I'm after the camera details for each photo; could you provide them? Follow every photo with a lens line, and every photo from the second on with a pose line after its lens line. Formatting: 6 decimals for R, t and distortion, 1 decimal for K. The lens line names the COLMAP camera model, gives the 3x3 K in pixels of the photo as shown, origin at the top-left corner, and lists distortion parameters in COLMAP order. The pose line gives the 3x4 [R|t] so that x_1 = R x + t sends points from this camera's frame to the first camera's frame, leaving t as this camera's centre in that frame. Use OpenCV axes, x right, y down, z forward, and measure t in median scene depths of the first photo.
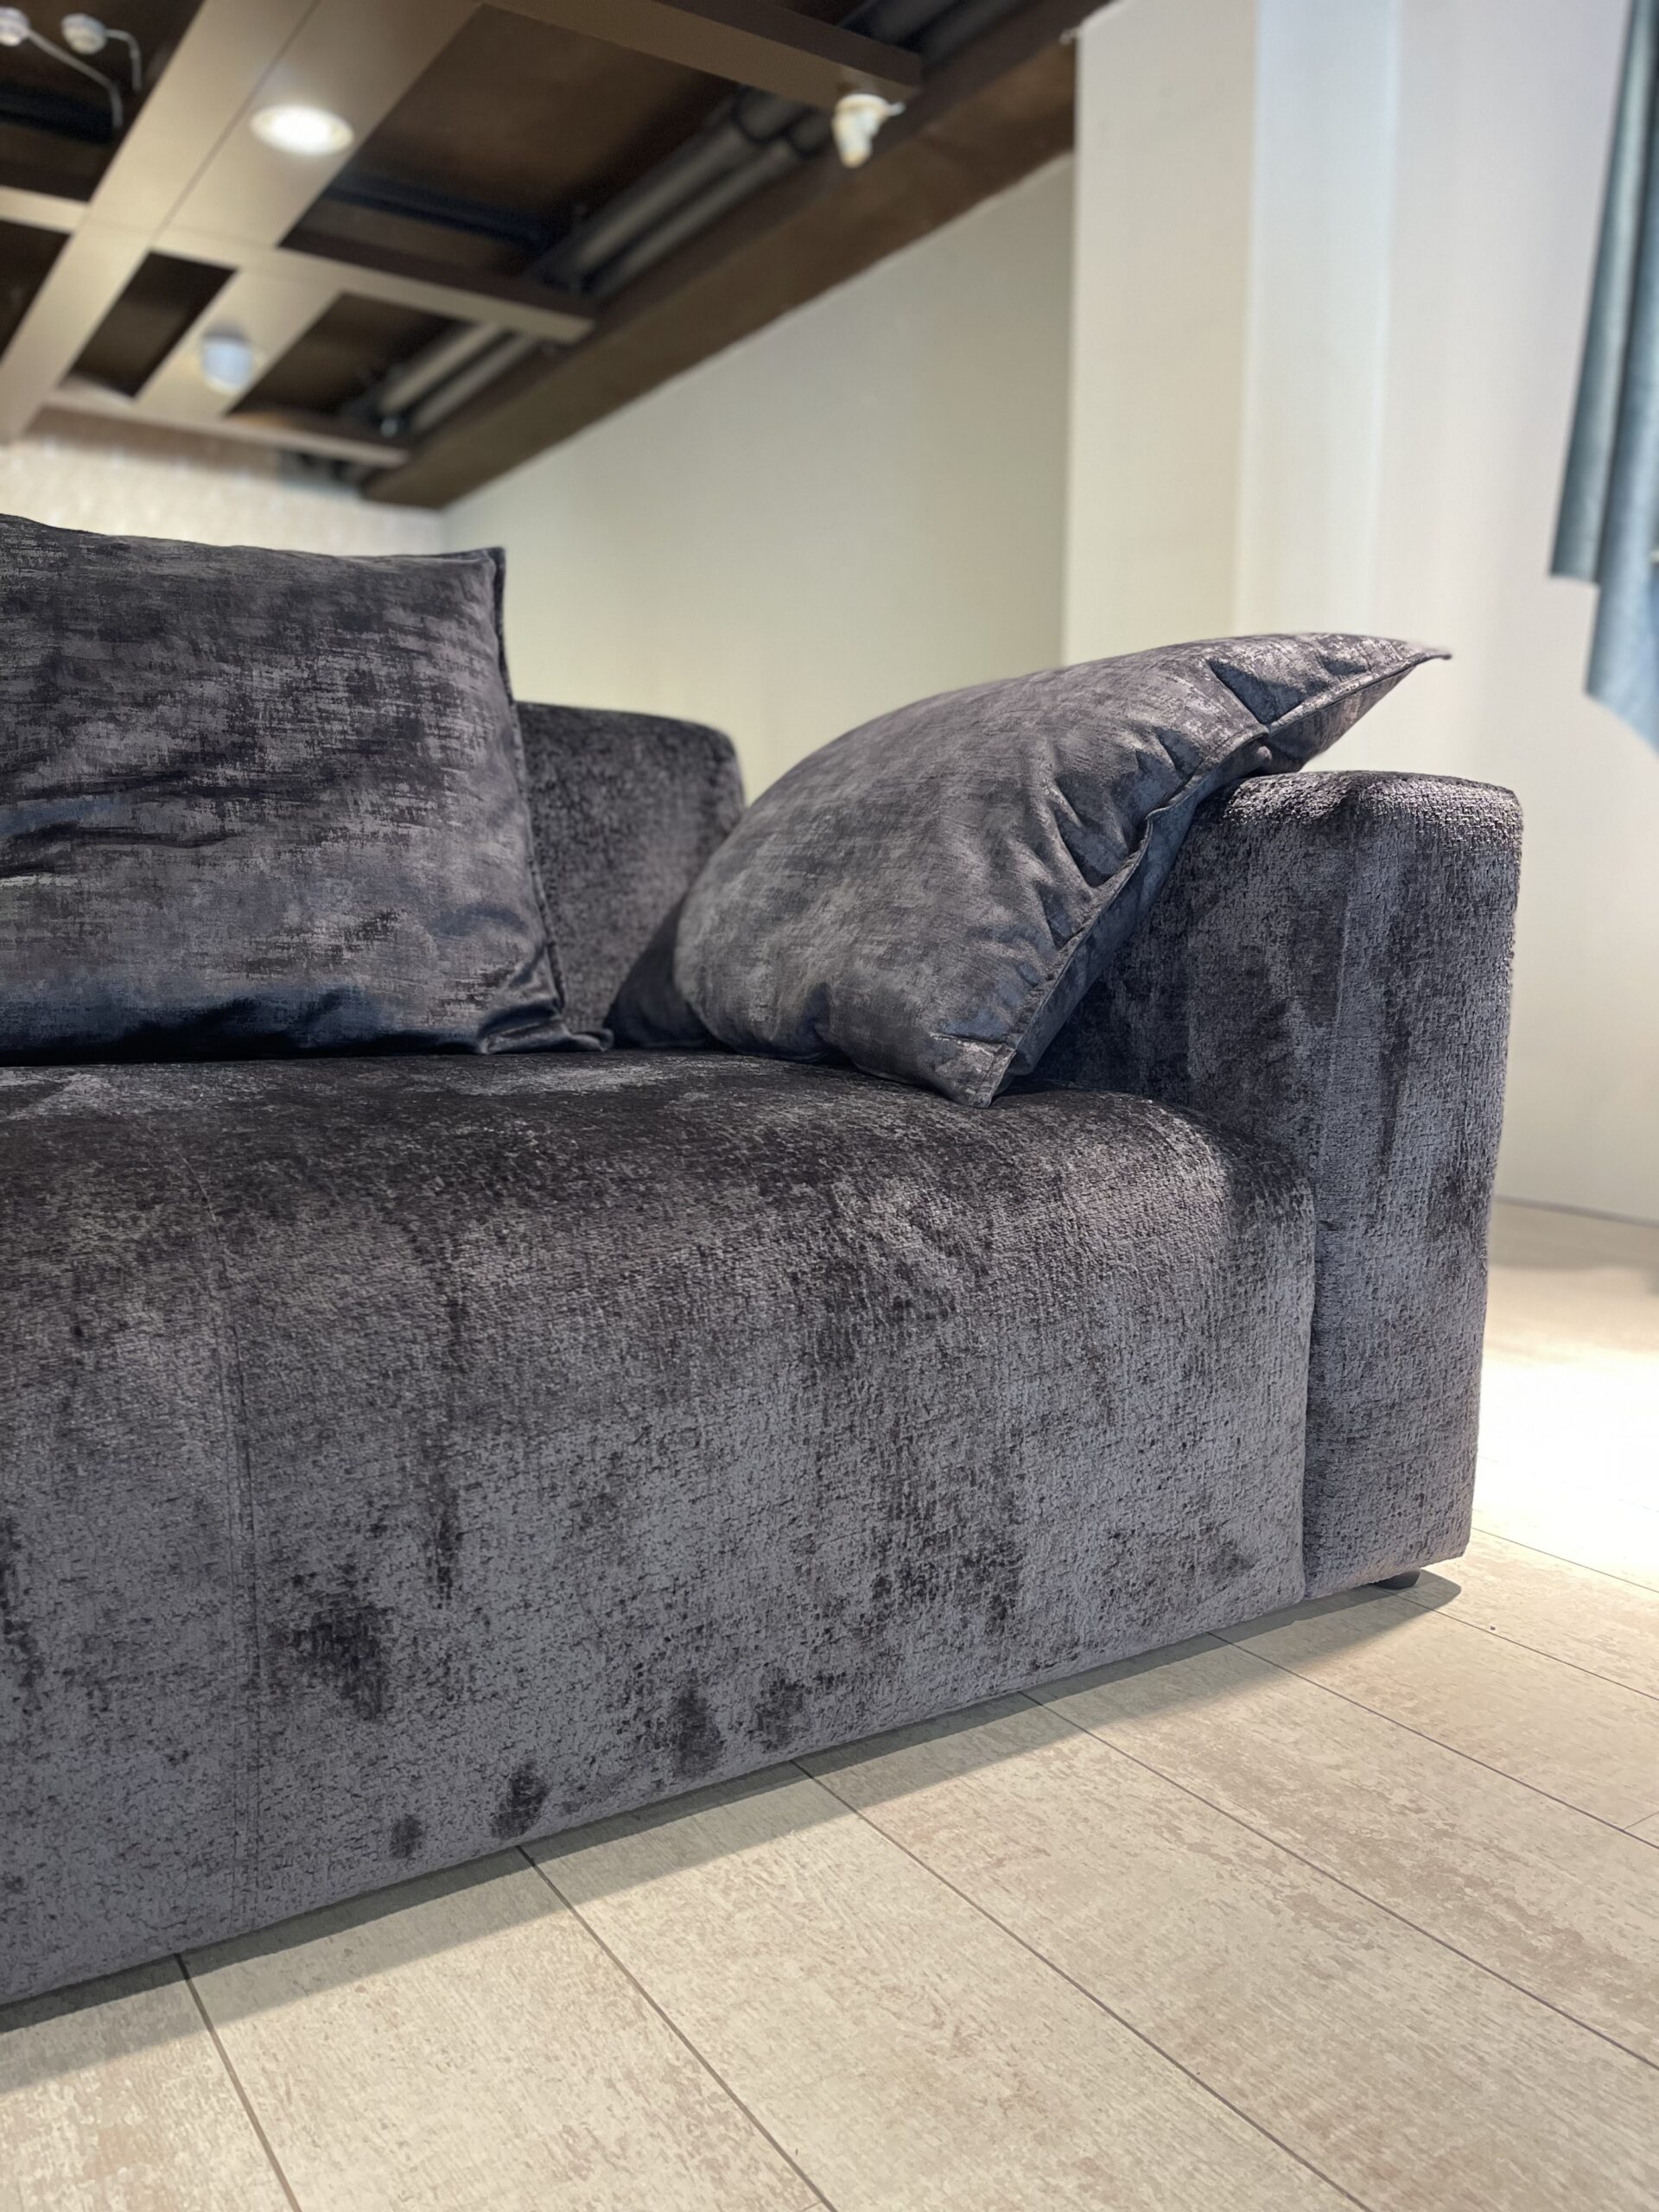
lens RADIAL K [[1673.9, 0, 839.1], [0, 1673.9, 1163.4], [0, 0, 1]] dist [0.077707, -0.096701]
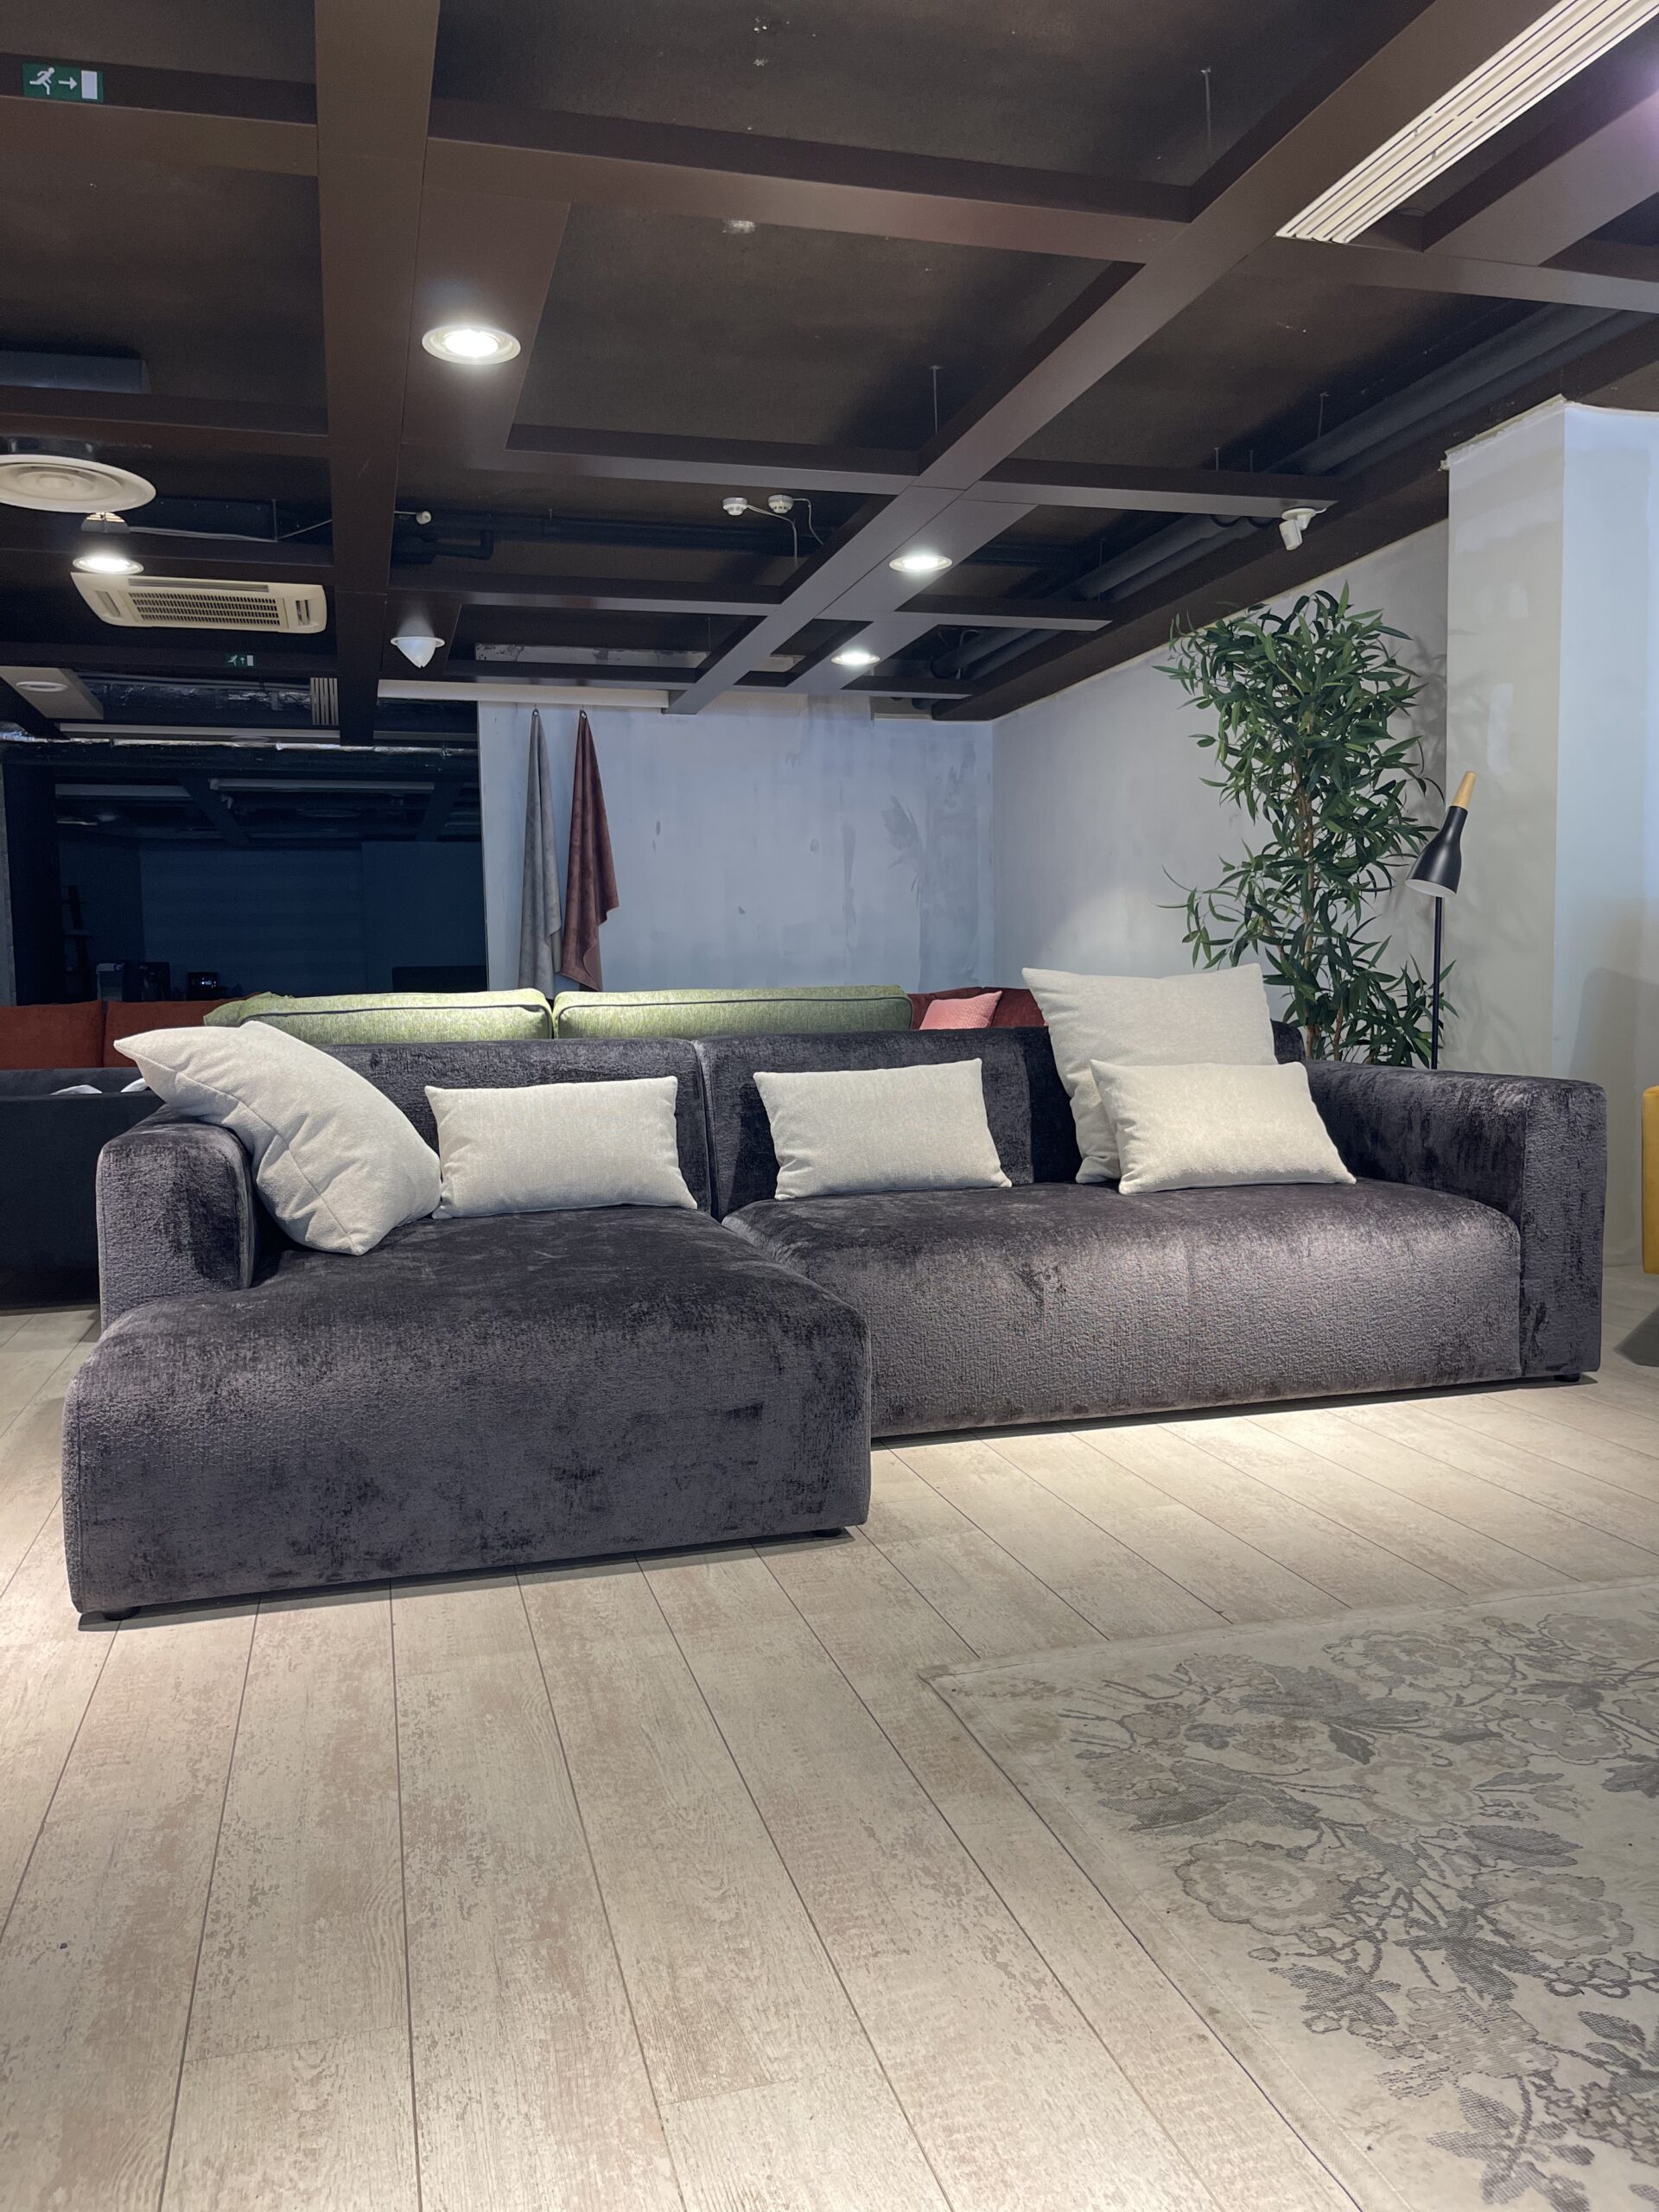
lens RADIAL K [[1694.3, 0, 837.1], [0, 1694.3, 1102.1], [0, 0, 1]] dist [0.070362, -0.108662]
pose [[0.954011, -0.004204, -0.299741, 0.246177], [-0.014247, 0.998136, -0.059342, -0.093968], [0.299431, 0.060883, 0.952173, -1.601505]]
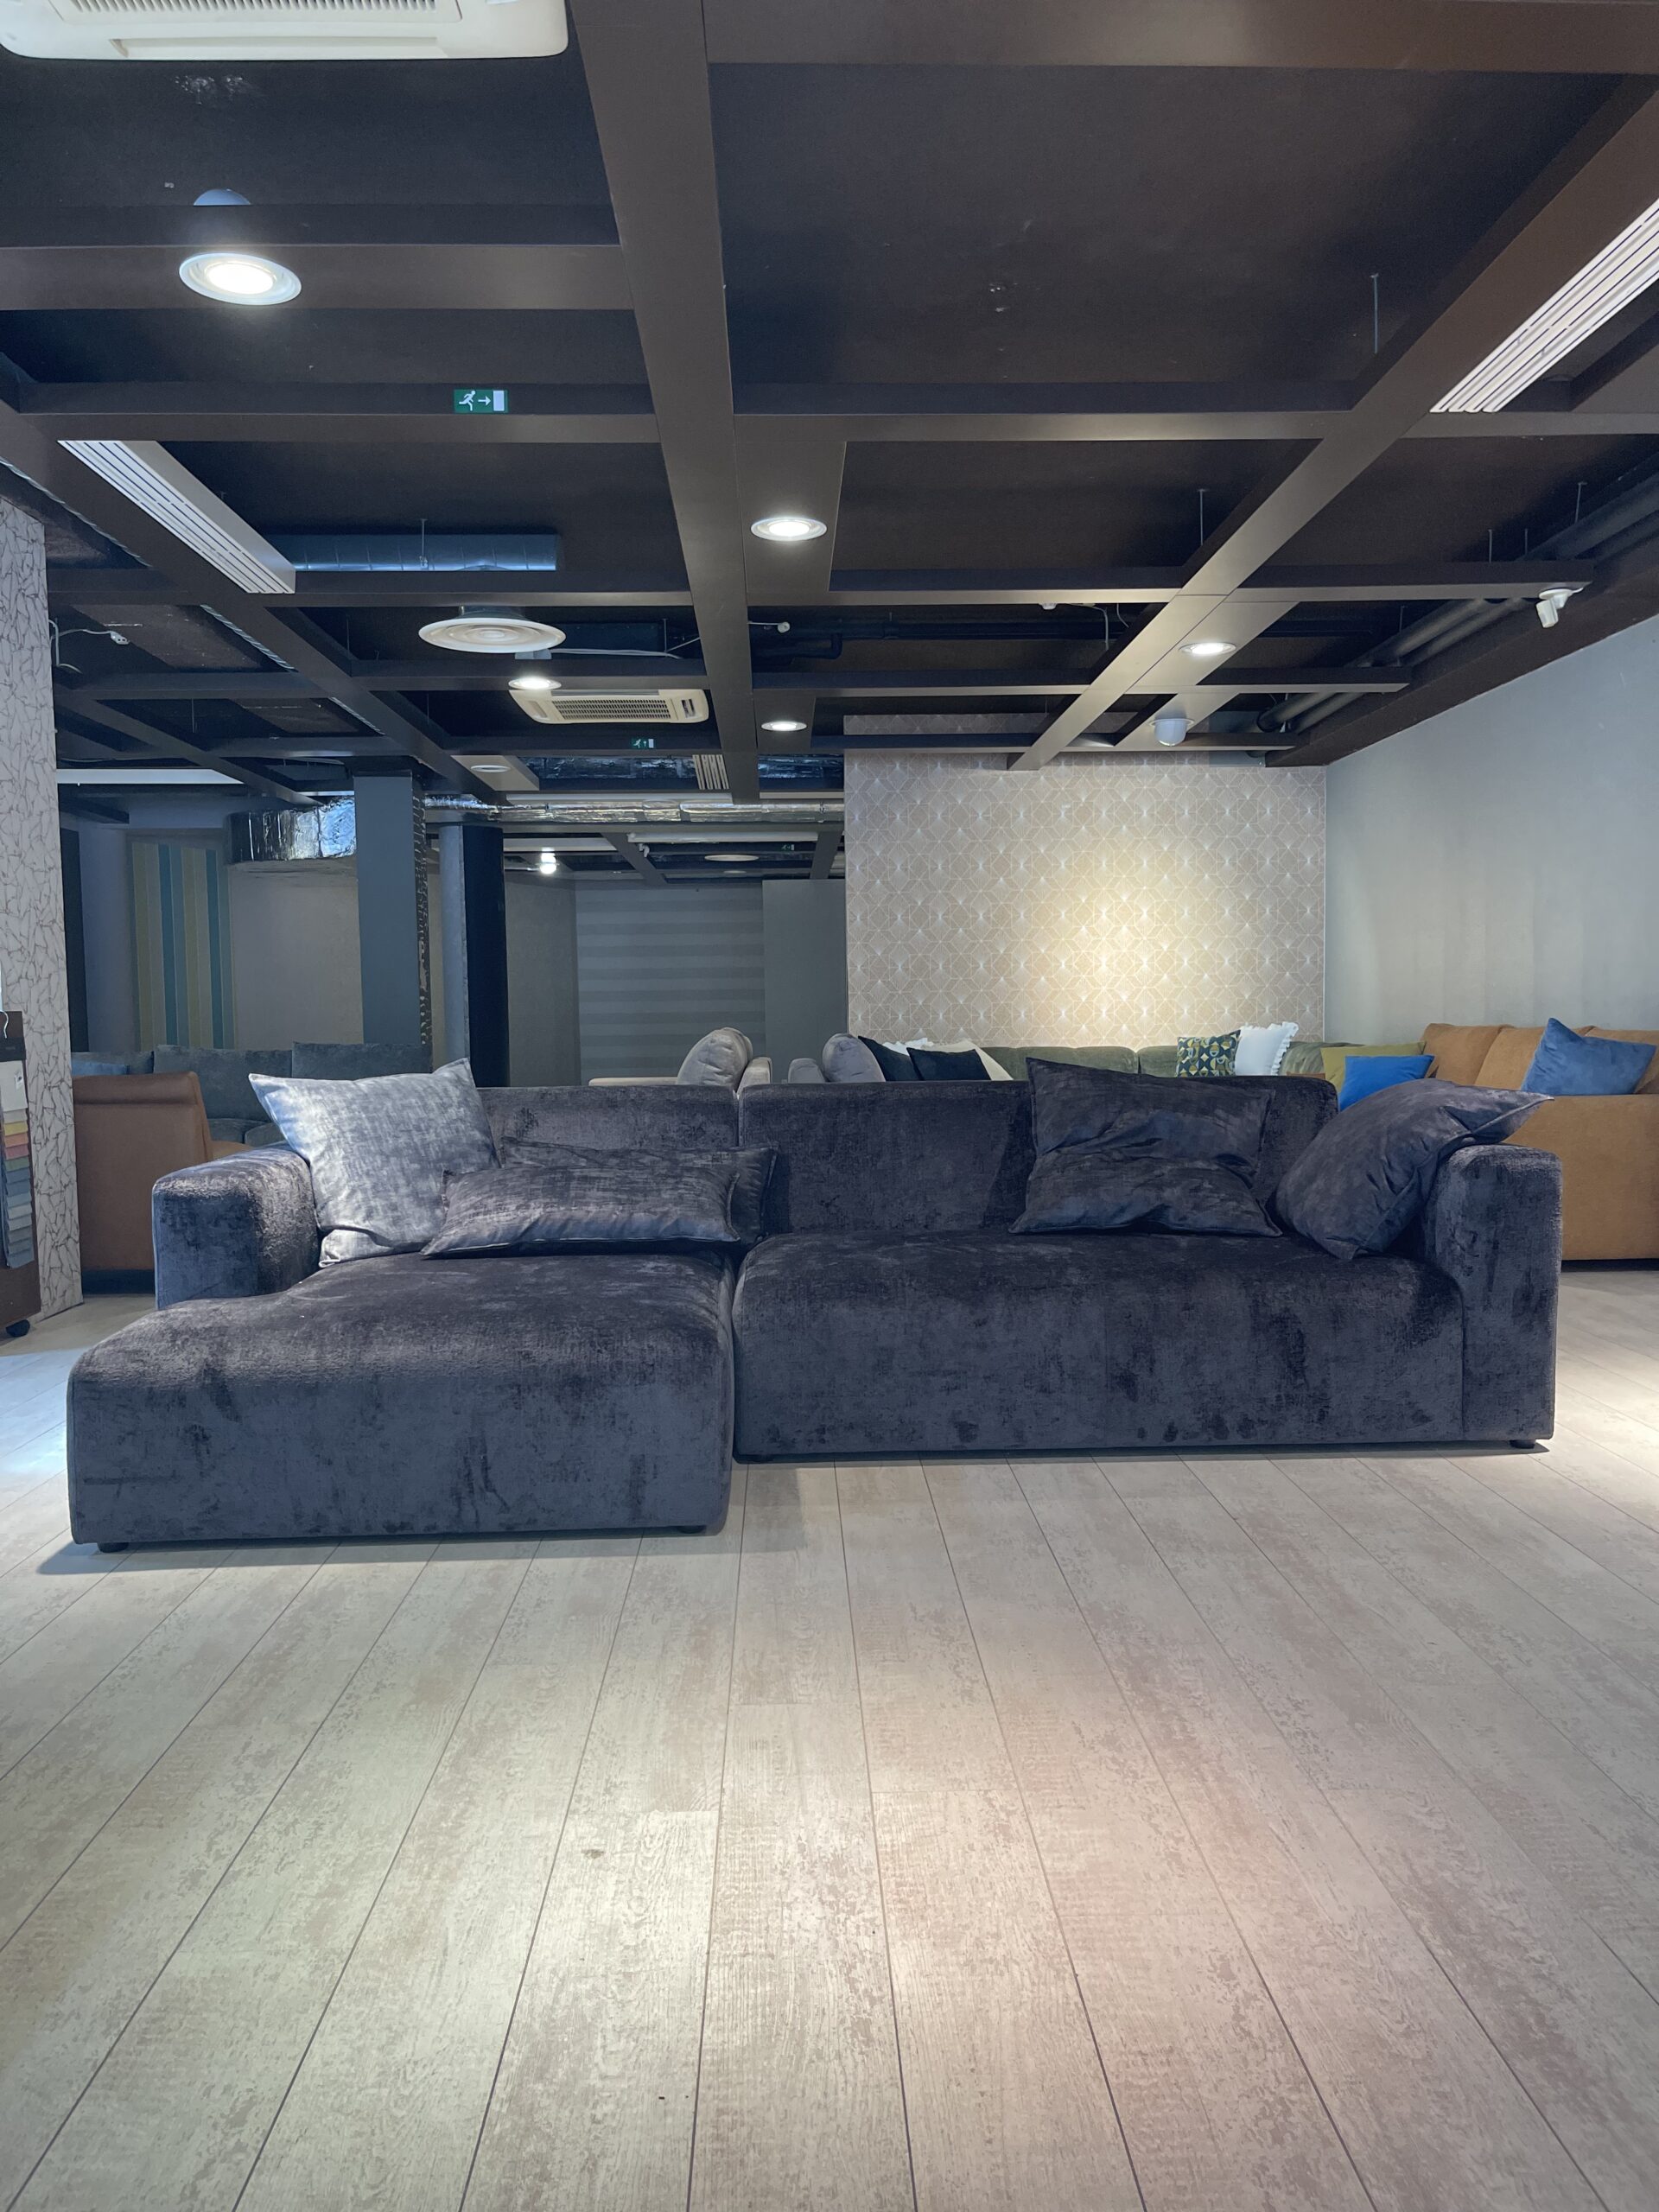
lens RADIAL K [[1715.1, 0, 816.7], [0, 1715.1, 1107.5], [0, 0, 1]] dist [0.067919, -0.105190]
pose [[0.848950, 0.011319, -0.528352, 0.943348], [-0.050293, 0.996963, -0.059451, -0.077366], [0.526074, 0.077044, 0.846942, -2.232785]]
